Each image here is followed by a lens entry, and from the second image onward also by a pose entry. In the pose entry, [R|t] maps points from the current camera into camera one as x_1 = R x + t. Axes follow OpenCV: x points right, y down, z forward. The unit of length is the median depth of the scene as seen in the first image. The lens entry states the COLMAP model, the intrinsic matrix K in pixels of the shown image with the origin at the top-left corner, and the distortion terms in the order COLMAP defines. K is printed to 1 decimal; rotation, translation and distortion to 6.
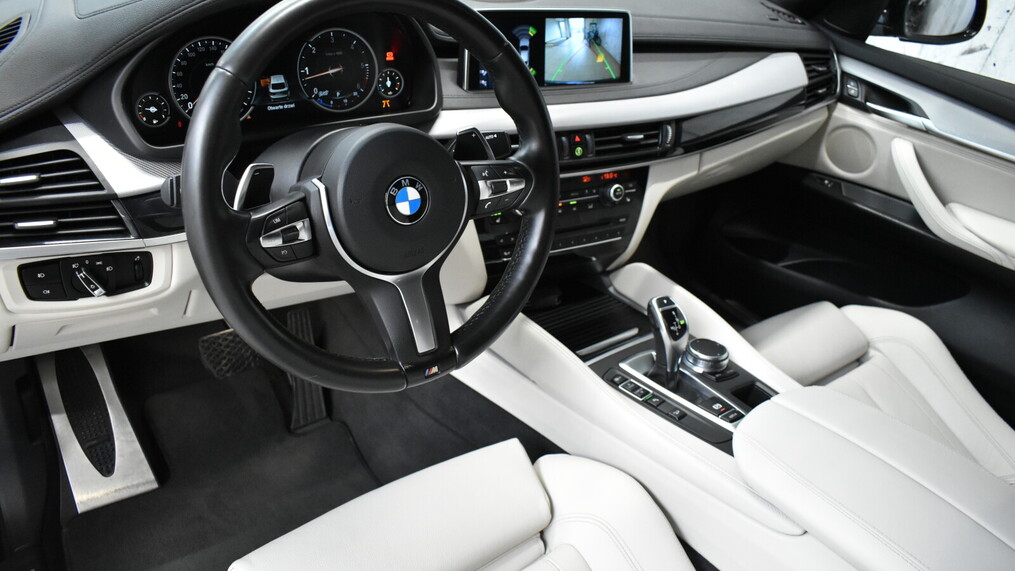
lens RADIAL K [[794.5, 0, 506.1], [0, 794.5, 285.7], [0, 0, 1]] dist [0.003578, 0.000290]
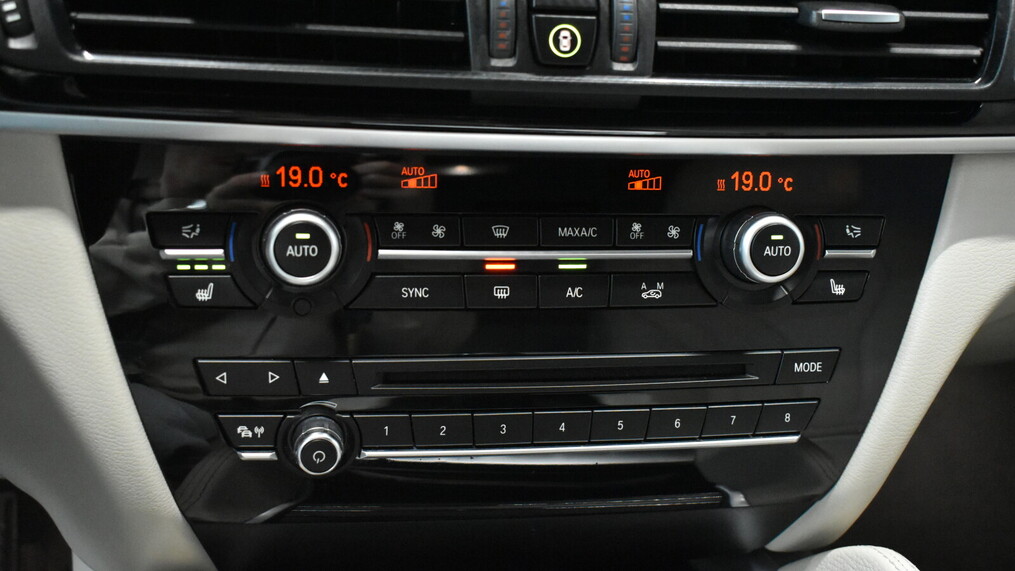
lens RADIAL K [[1295.7, 0, 507.8], [0, 1295.7, 285.6], [0, 0, 1]] dist [-0.042613, 0.000000]
pose [[0.938328, 0.117175, -0.325284, 0.192197], [-0.156598, 0.982819, -0.097694, -0.055828], [0.308248, 0.142608, 0.940556, 0.609054]]
